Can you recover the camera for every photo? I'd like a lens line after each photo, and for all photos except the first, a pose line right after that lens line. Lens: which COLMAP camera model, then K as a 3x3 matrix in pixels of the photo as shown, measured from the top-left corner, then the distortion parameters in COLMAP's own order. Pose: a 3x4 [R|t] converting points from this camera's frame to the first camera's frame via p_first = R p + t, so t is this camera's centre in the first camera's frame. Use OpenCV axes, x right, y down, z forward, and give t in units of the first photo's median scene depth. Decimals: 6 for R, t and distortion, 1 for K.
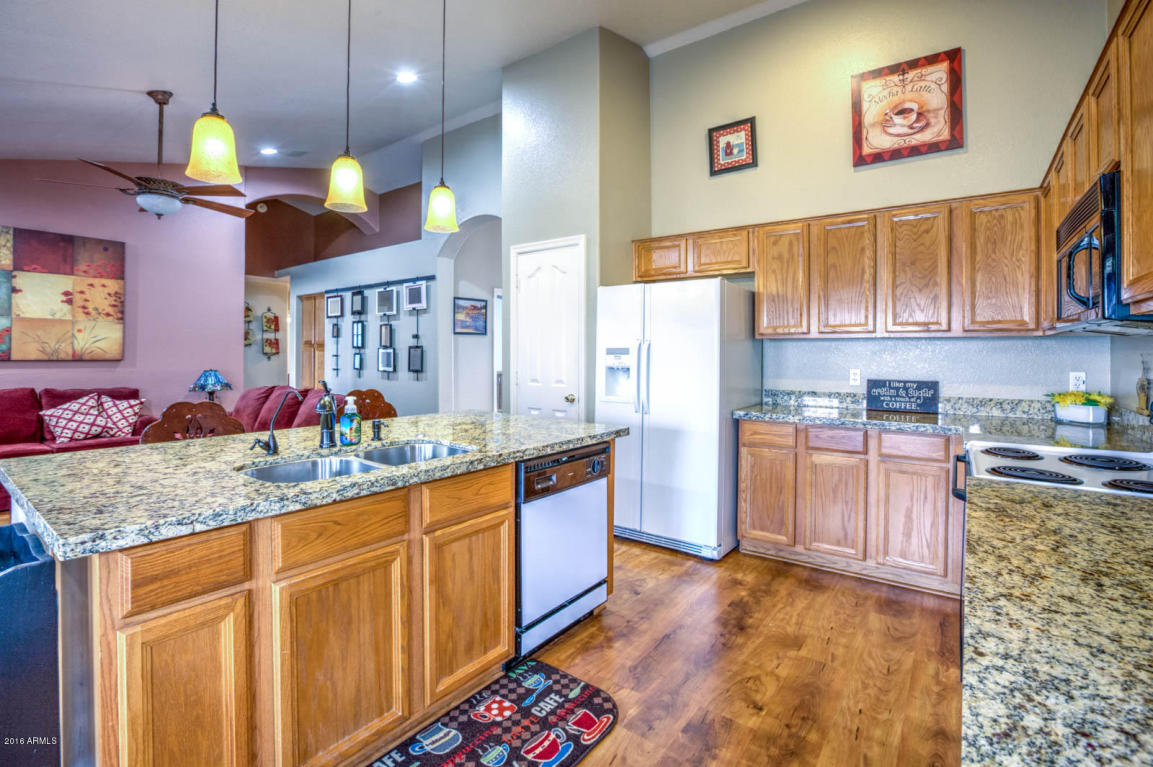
lens RADIAL K [[542.2, 0, 581.0], [0, 542.2, 354.2], [0, 0, 1]] dist [-0.046302, 0.011308]
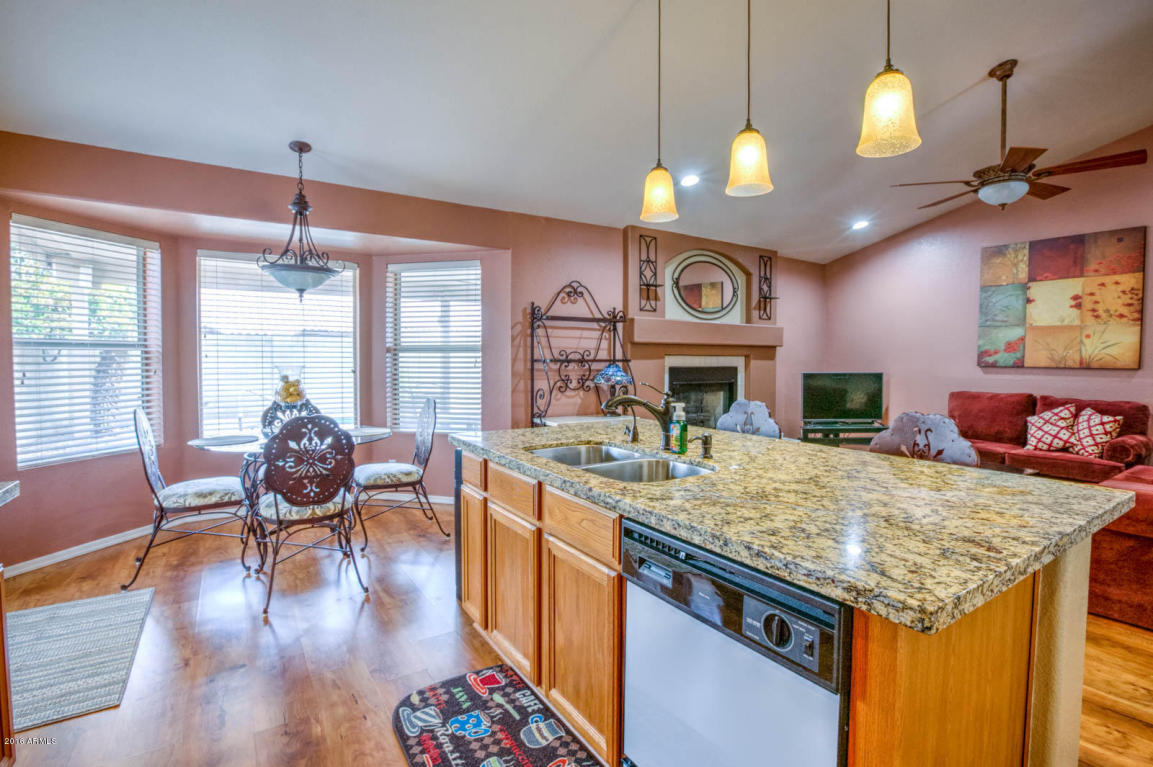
lens RADIAL K [[542.2, 0, 580.7], [0, 542.2, 378.0], [0, 0, 1]] dist [-0.046302, 0.011308]
pose [[-0.356716, 0.031680, -0.933676, 0.224504], [-0.005607, 0.999334, 0.036050, 0.000446], [0.934196, 0.018095, -0.356301, 0.494920]]
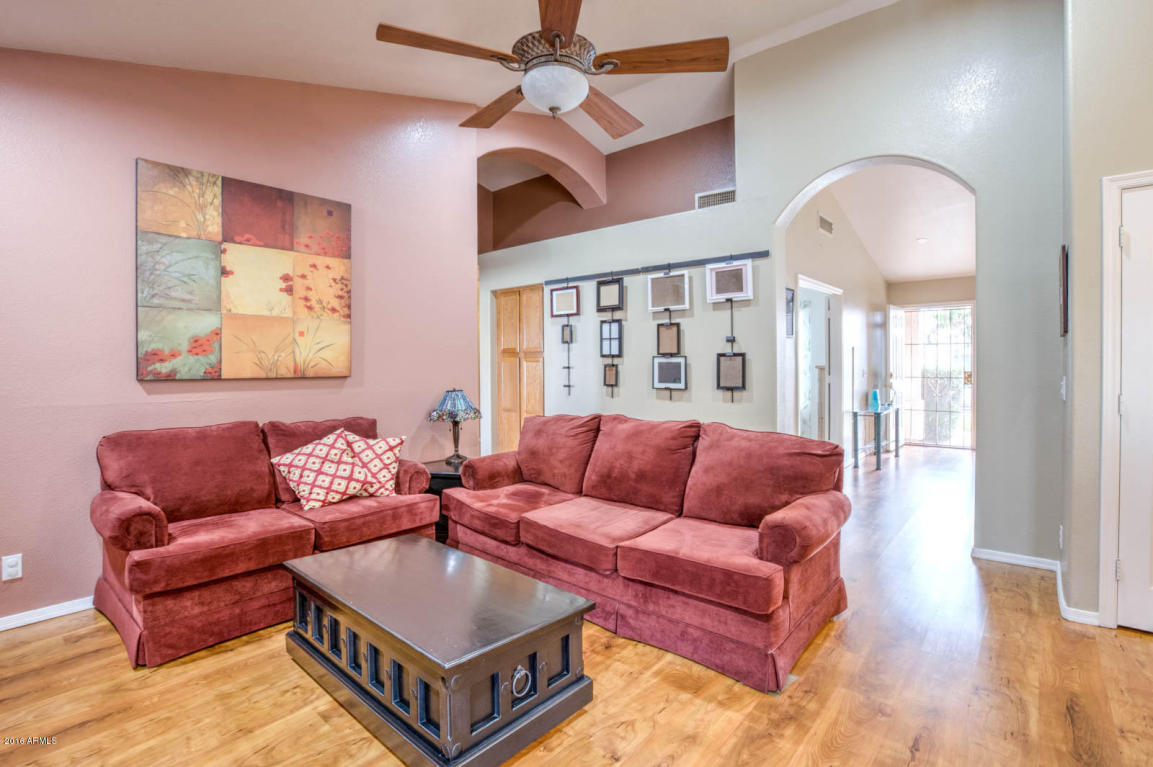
lens RADIAL K [[542.2, 0, 555.8], [0, 542.2, 373.1], [0, 0, 1]] dist [-0.046302, 0.011308]
pose [[0.996207, -0.005162, -0.086860, -0.570365], [0.006871, 0.999788, 0.019391, -0.005390], [0.086741, -0.019914, 0.996032, 0.340362]]
